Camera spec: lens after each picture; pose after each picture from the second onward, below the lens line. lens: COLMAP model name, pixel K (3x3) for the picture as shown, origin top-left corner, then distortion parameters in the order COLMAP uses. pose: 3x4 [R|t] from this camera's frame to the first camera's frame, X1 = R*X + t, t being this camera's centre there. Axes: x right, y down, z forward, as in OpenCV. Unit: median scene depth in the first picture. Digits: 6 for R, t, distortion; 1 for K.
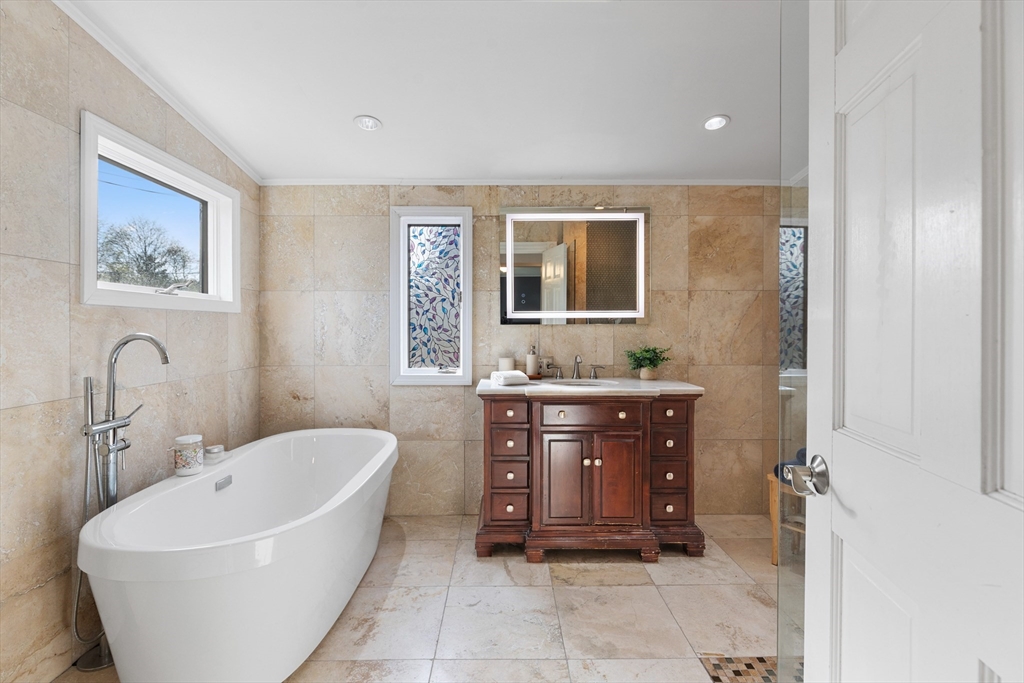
lens RADIAL K [[473.2, 0, 508.1], [0, 473.2, 332.4], [0, 0, 1]] dist [0.001077, 0.000458]
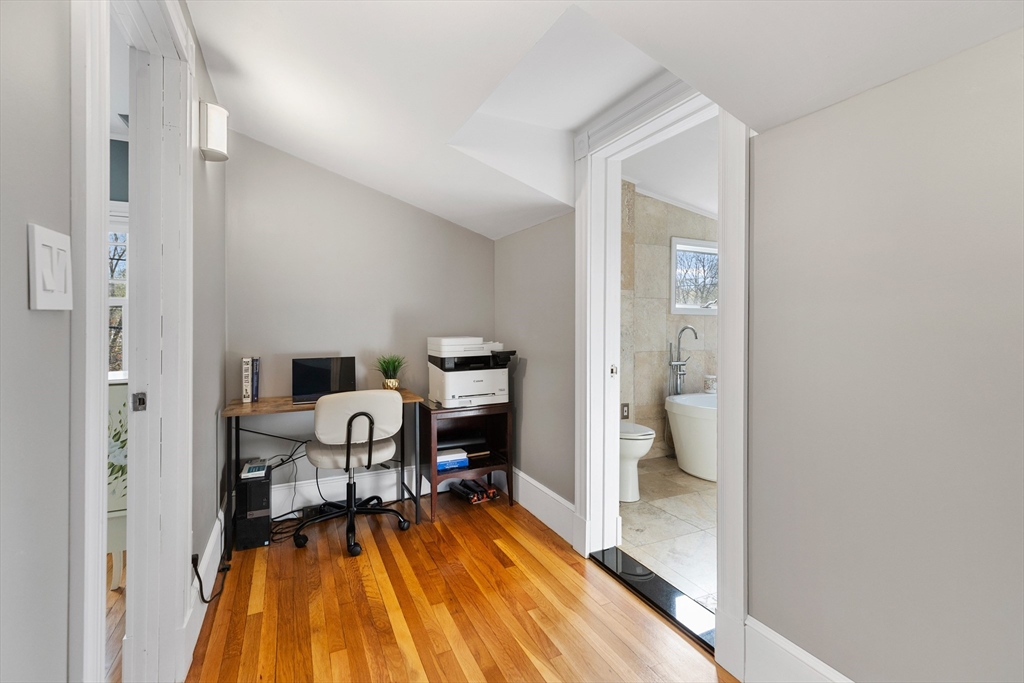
lens RADIAL K [[455.7, 0, 512.1], [0, 455.7, 322.6], [0, 0, 1]] dist [-0.000349, -0.000009]
pose [[0.432548, 0.003244, -0.901605, 0.928340], [-0.010859, 0.999940, -0.001612, -0.001798], [0.901546, 0.010488, 0.432557, -0.811925]]
